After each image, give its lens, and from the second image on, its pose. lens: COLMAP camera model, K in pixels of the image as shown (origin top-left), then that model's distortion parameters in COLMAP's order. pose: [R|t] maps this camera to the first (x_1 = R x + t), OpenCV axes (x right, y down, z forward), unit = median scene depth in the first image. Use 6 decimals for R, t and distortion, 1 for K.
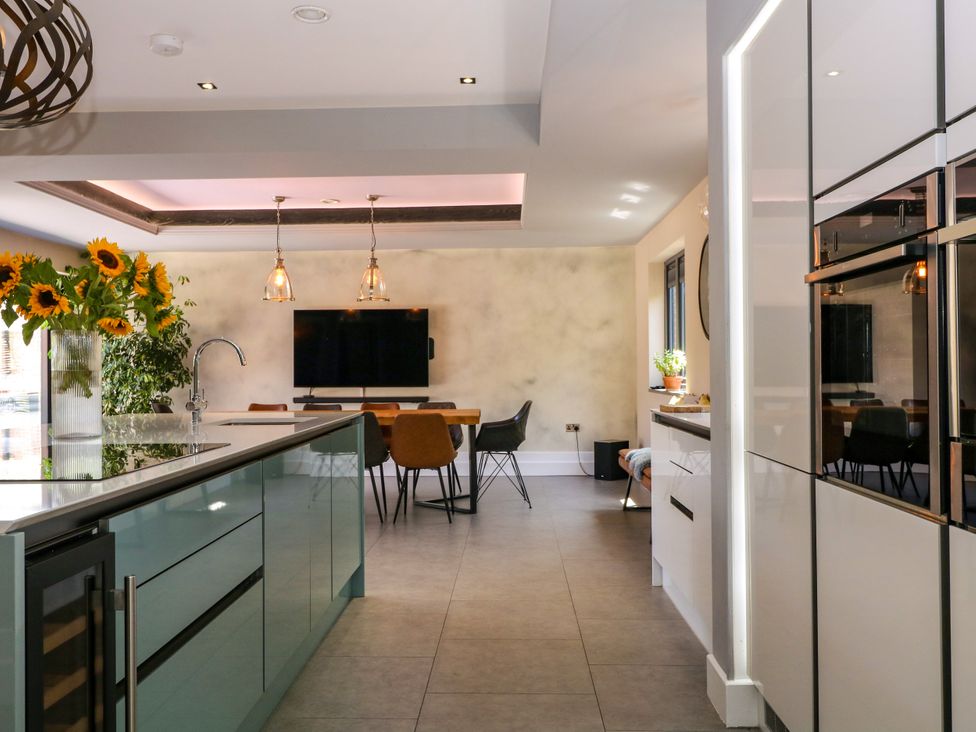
lens RADIAL K [[855.8, 0, 477.3], [0, 855.8, 359.6], [0, 0, 1]] dist [0.014302, -0.001165]
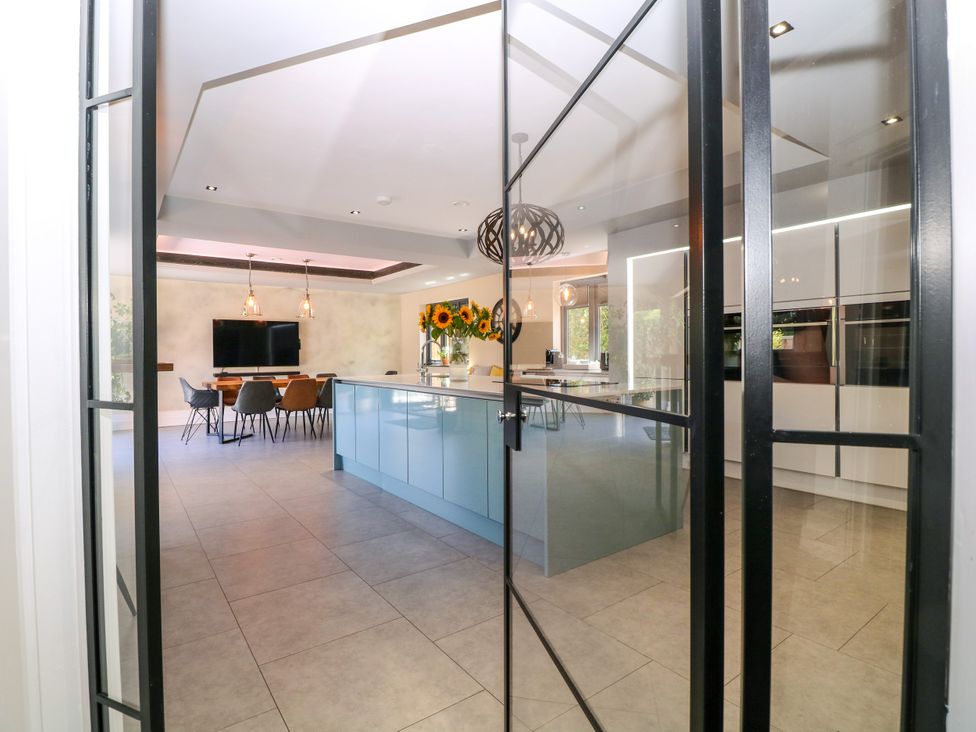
lens RADIAL K [[505.0, 0, 480.6], [0, 505.0, 359.3], [0, 0, 1]] dist [0.002530, -0.014815]
pose [[0.782484, -0.006656, 0.622635, -0.497387], [-0.002707, 0.999897, 0.014091, 0.002859], [-0.622664, -0.012711, 0.782386, -0.062818]]
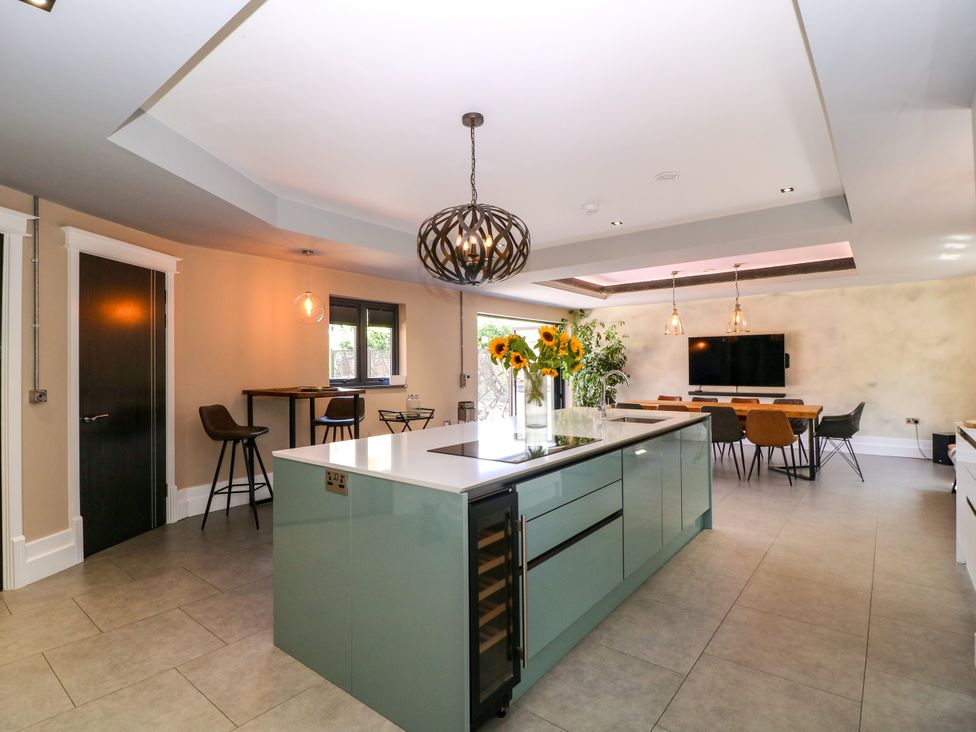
lens RADIAL K [[505.0, 0, 480.6], [0, 505.0, 359.3], [0, 0, 1]] dist [0.002530, -0.014815]
pose [[0.802723, -0.007058, -0.596310, 0.048007], [0.009104, 0.999958, 0.000421, -0.024772], [0.596283, -0.005767, 0.802754, -0.003836]]
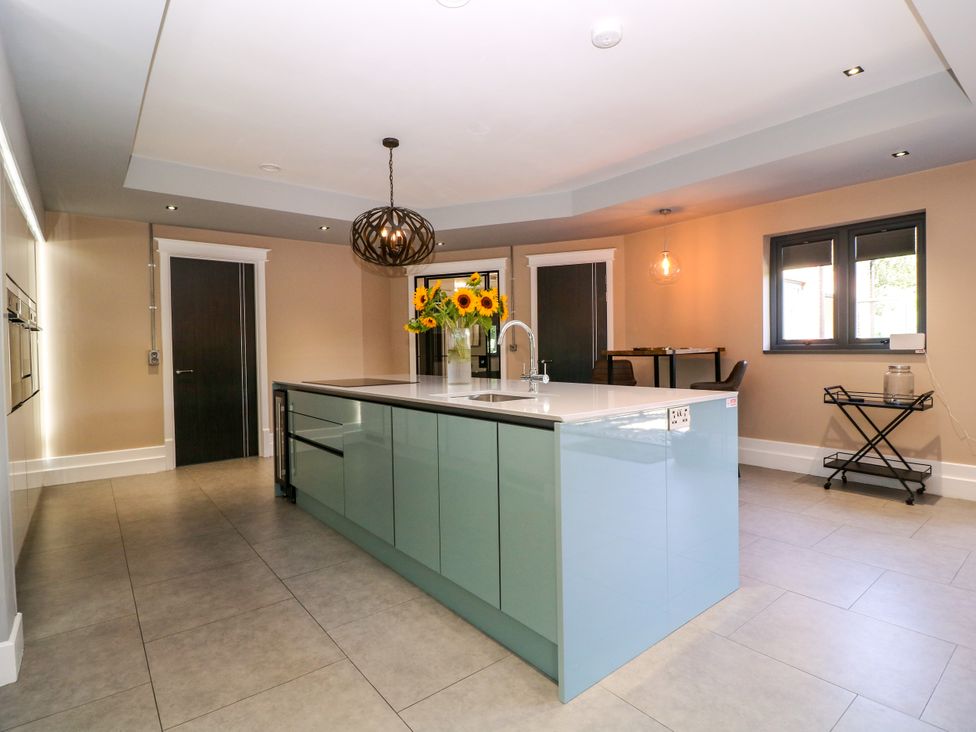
lens RADIAL K [[505.0, 0, 480.6], [0, 505.0, 359.3], [0, 0, 1]] dist [0.002530, -0.014815]
pose [[-0.760554, 0.033852, -0.648391, 0.085959], [0.029883, 0.999407, 0.017126, 0.006608], [0.648586, -0.006351, -0.761115, 0.714283]]
